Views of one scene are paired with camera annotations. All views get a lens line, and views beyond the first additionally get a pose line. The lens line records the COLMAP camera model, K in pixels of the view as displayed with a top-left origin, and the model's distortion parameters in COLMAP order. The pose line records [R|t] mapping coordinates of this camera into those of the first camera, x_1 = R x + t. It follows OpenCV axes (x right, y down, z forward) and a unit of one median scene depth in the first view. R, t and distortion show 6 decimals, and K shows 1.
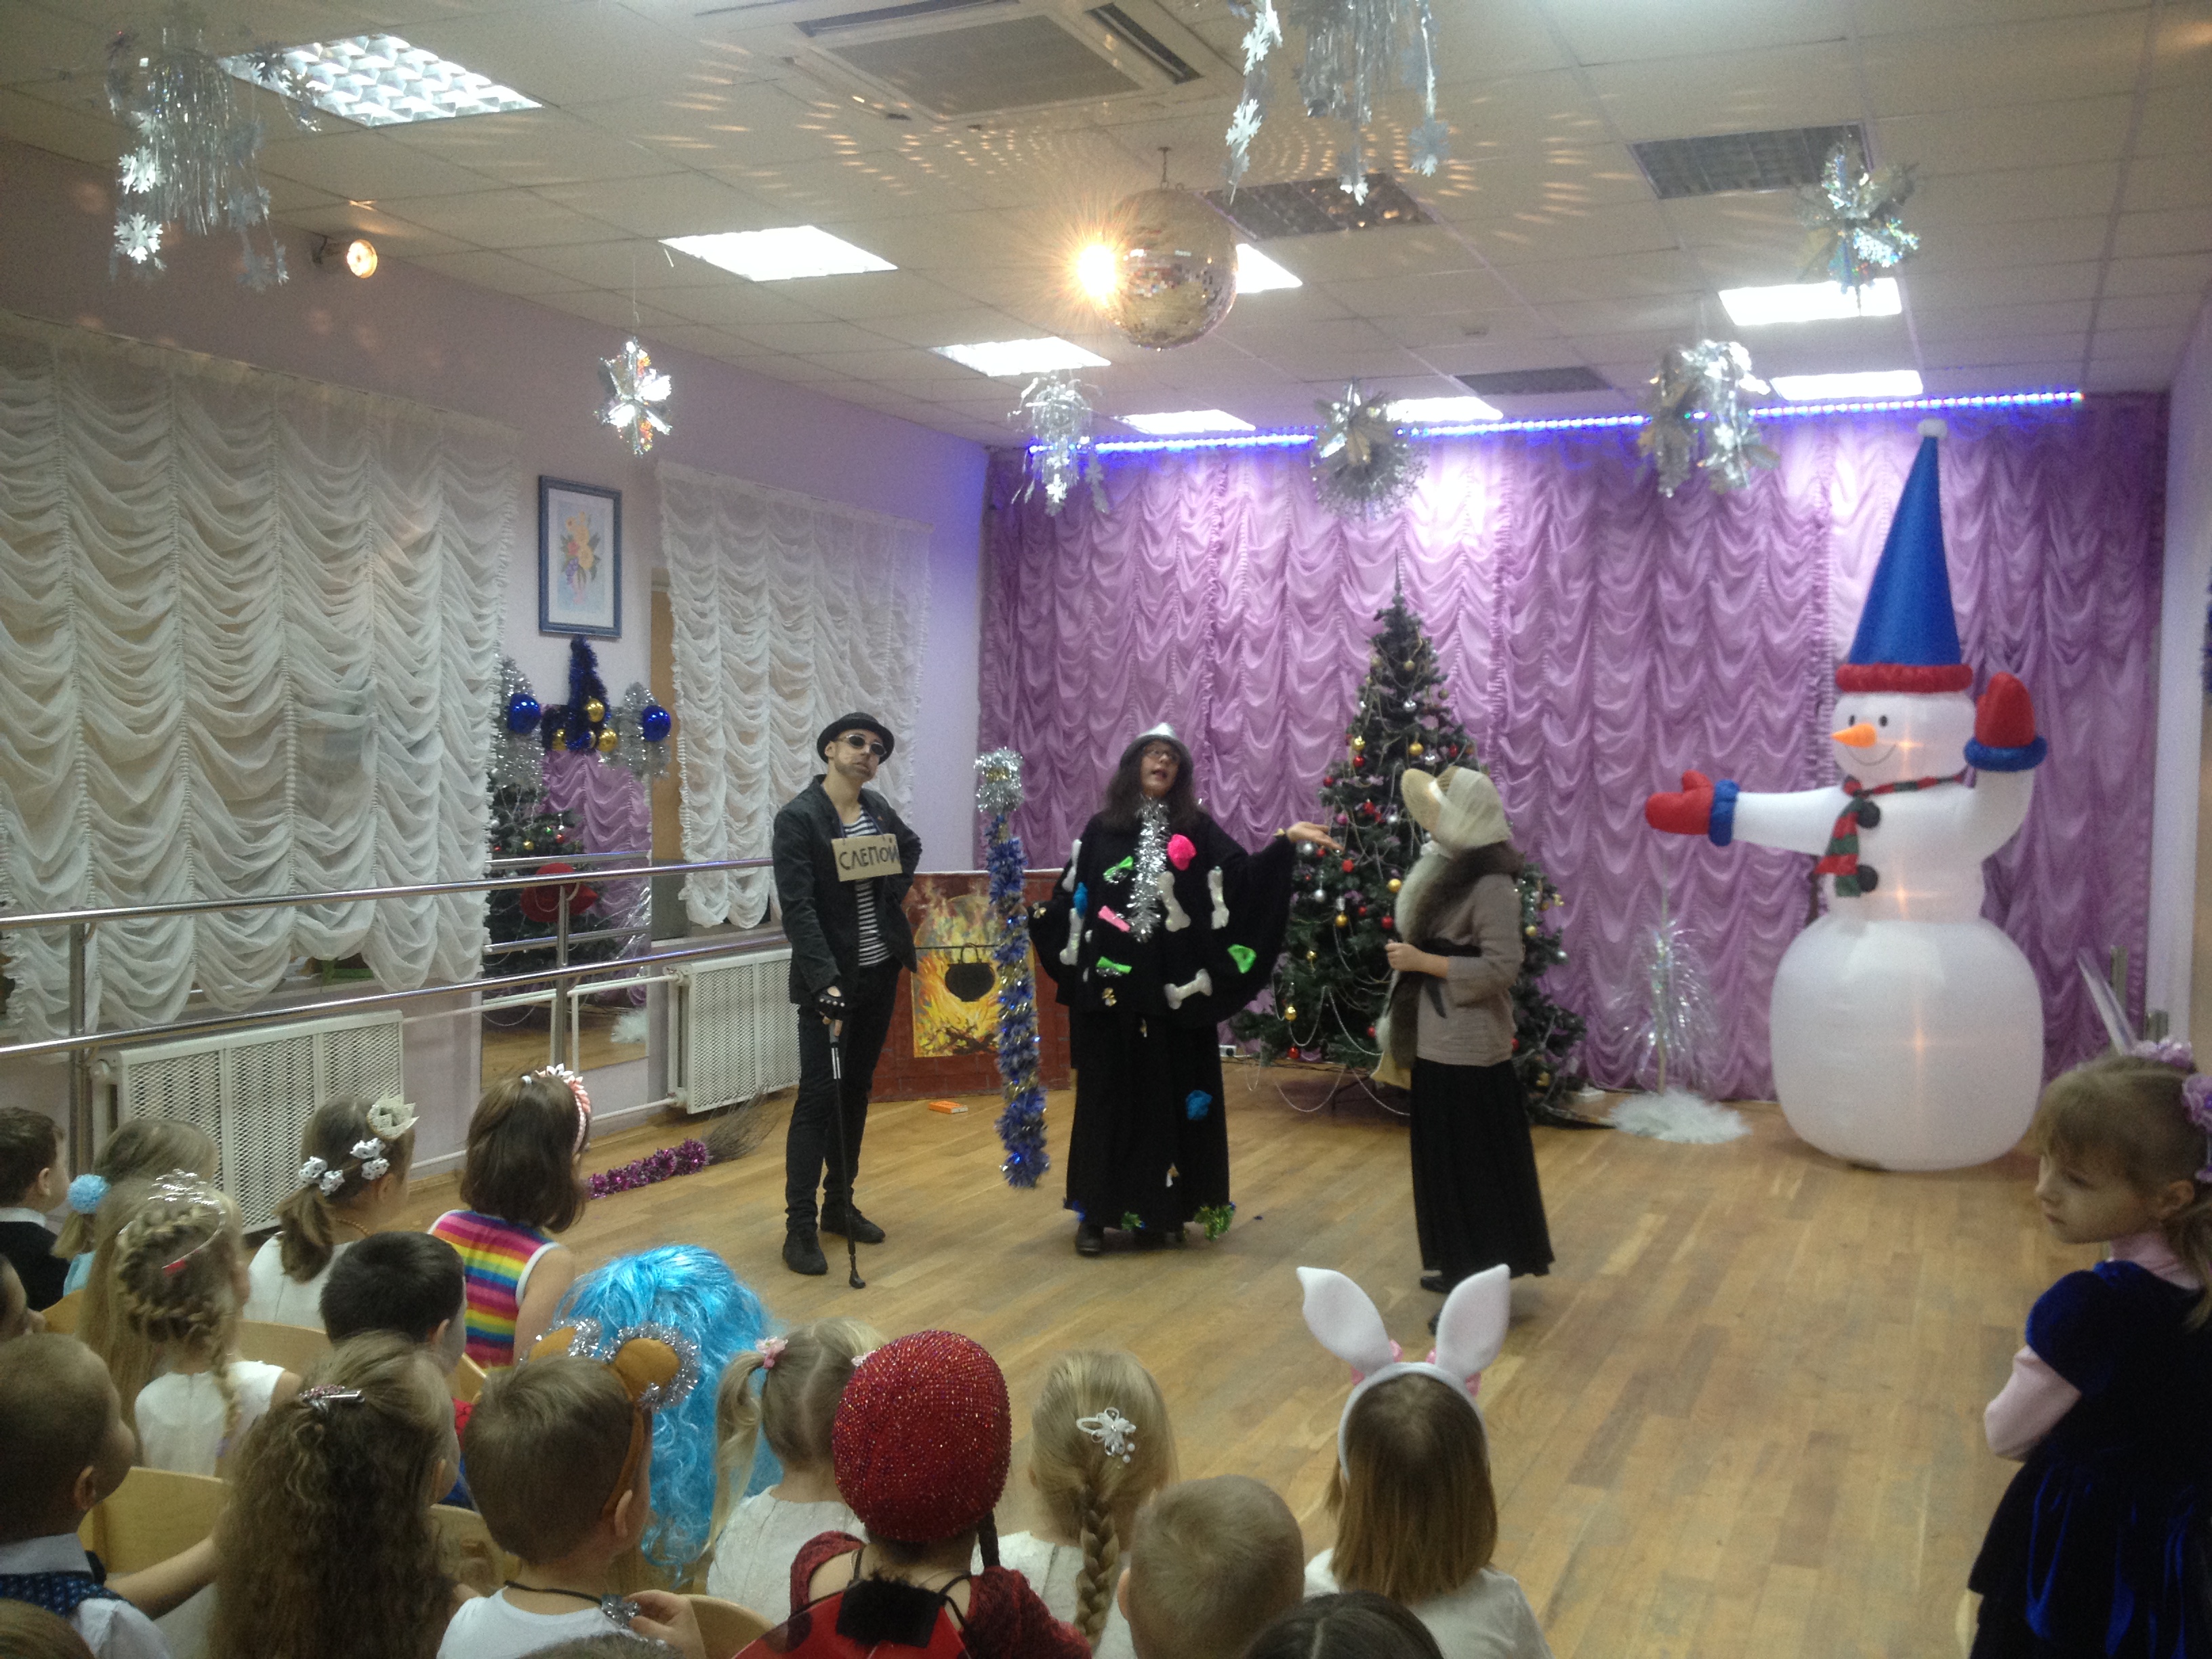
lens RADIAL K [[2210.8, 0, 1099.6], [0, 2210.8, 824.0], [0, 0, 1]] dist [0.054900, 0.000000]
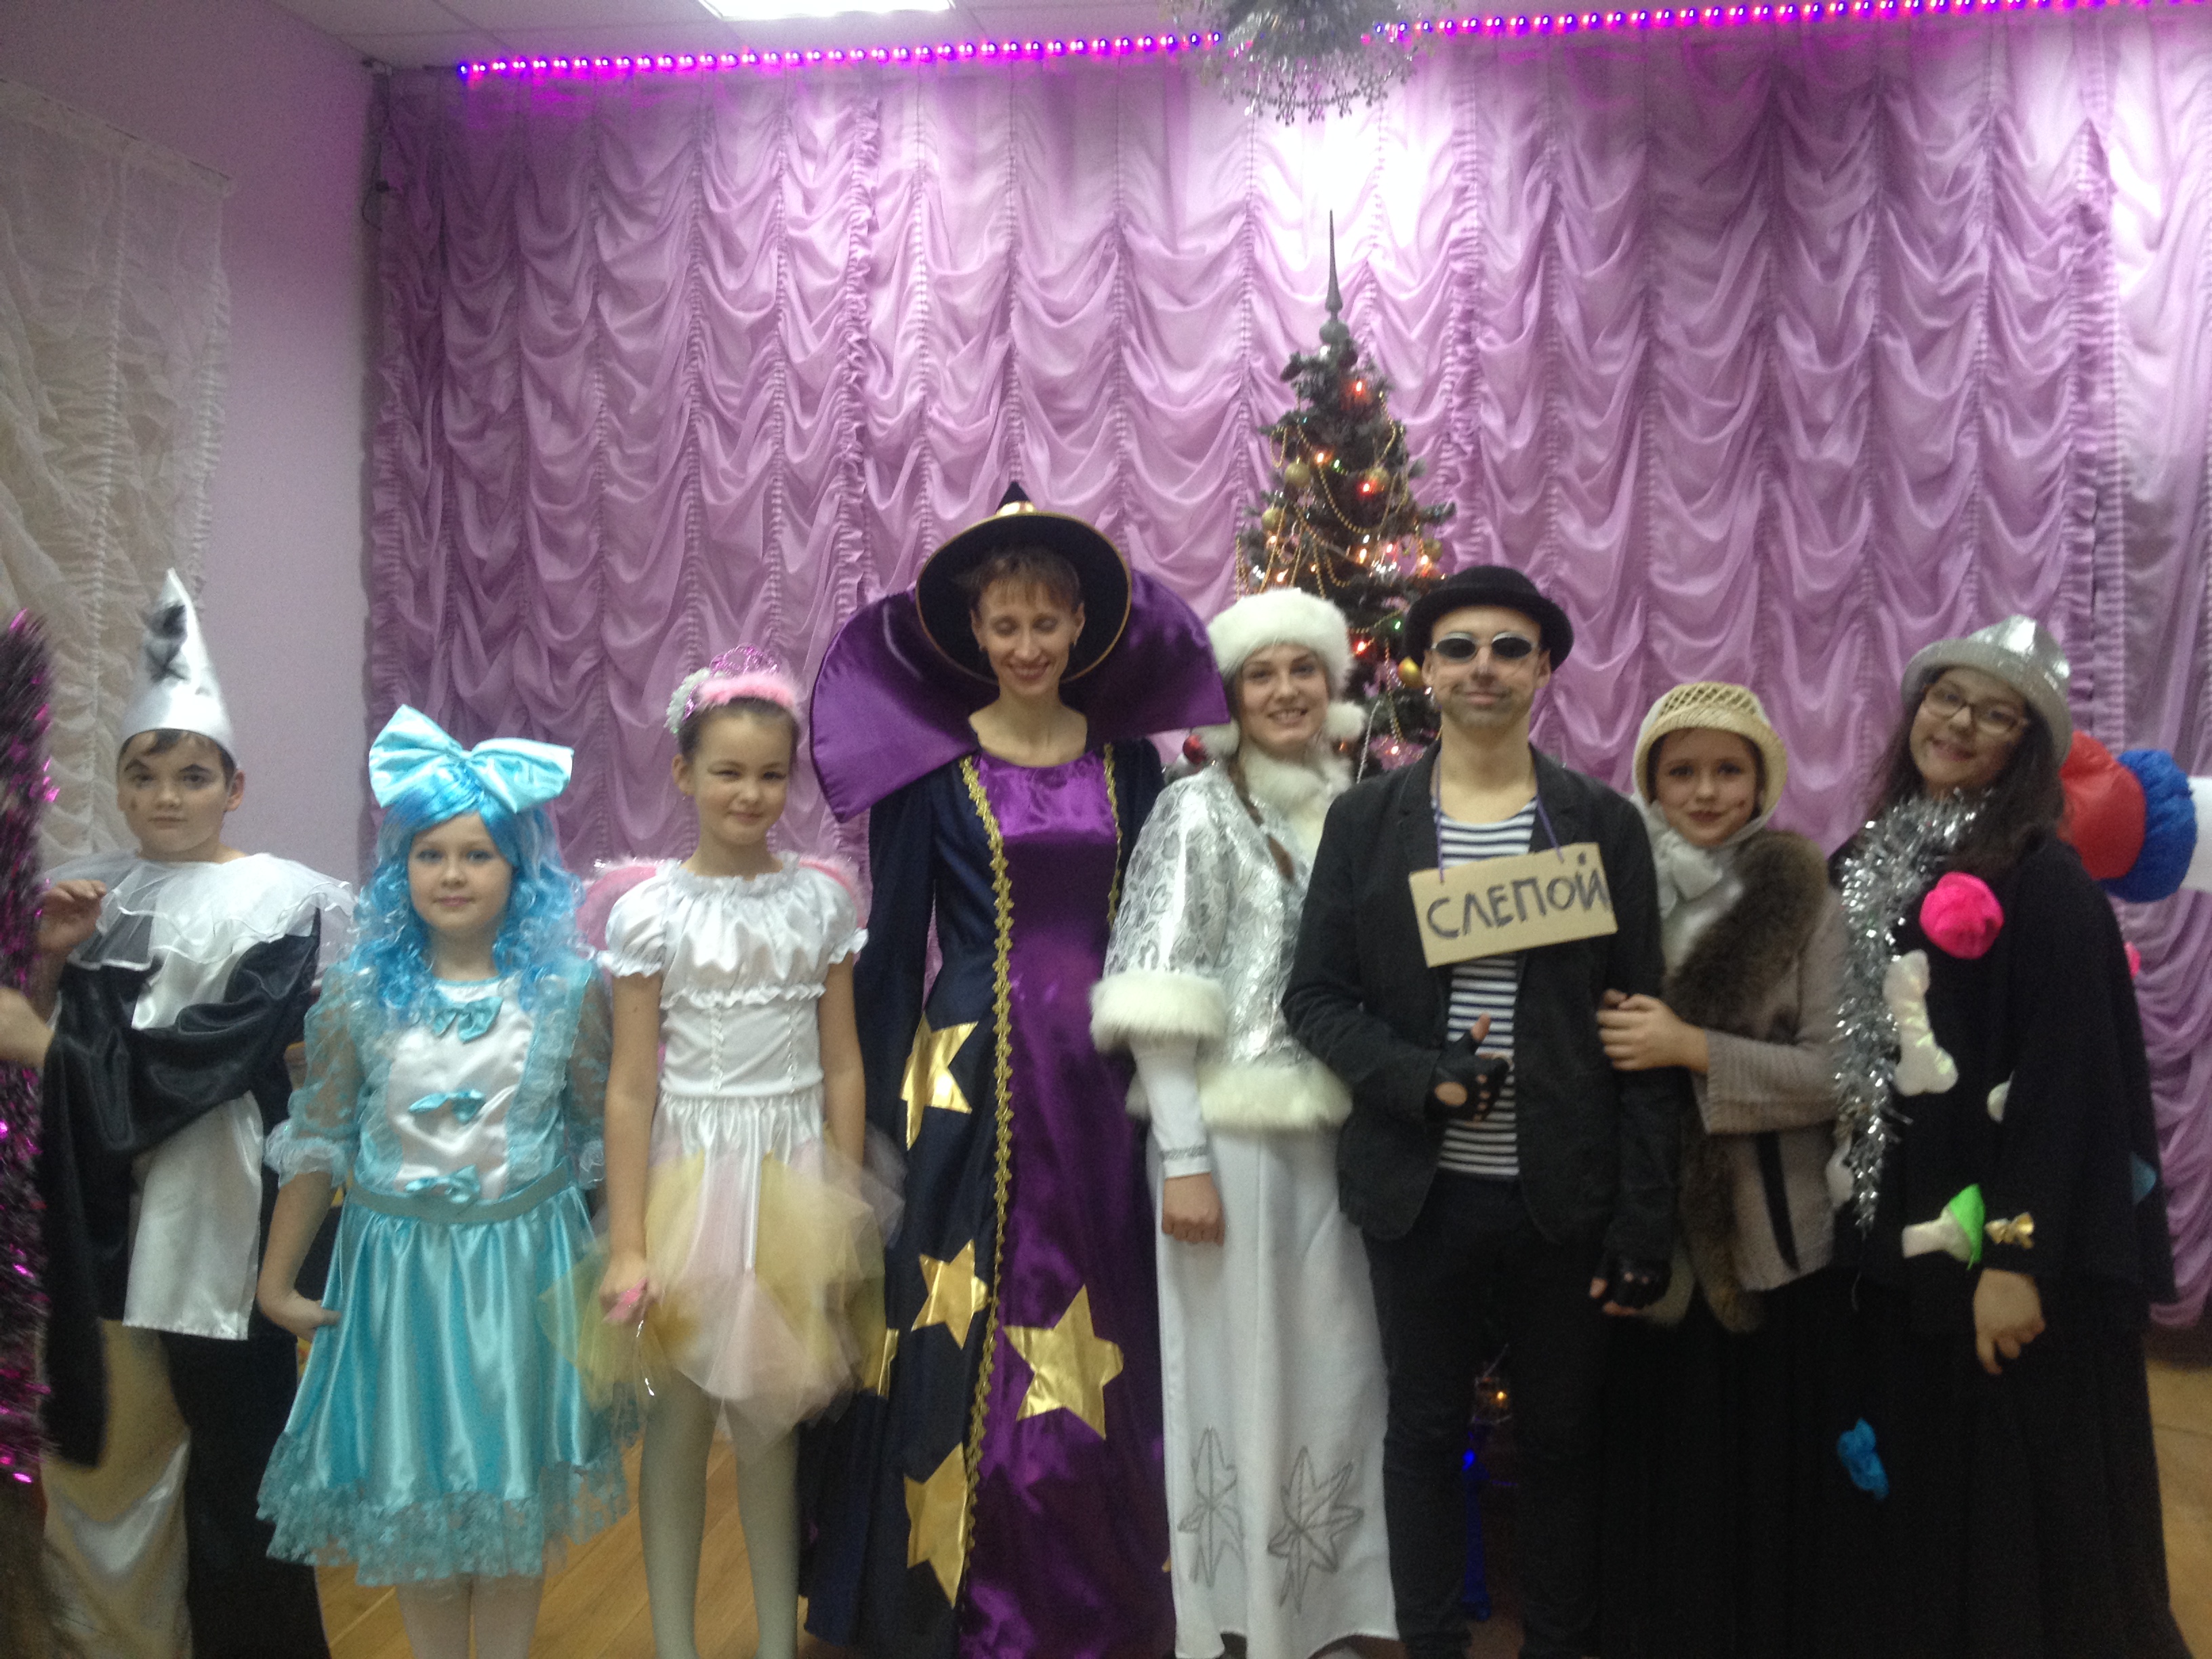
lens RADIAL K [[2210.8, 0, 1110.4], [0, 2210.8, 819.8], [0, 0, 1]] dist [0.054900, 0.000000]
pose [[0.968482, -0.028276, 0.247474, -0.019365], [0.019990, 0.999154, 0.035929, -0.020462], [-0.248281, -0.029849, 0.968228, 0.511182]]
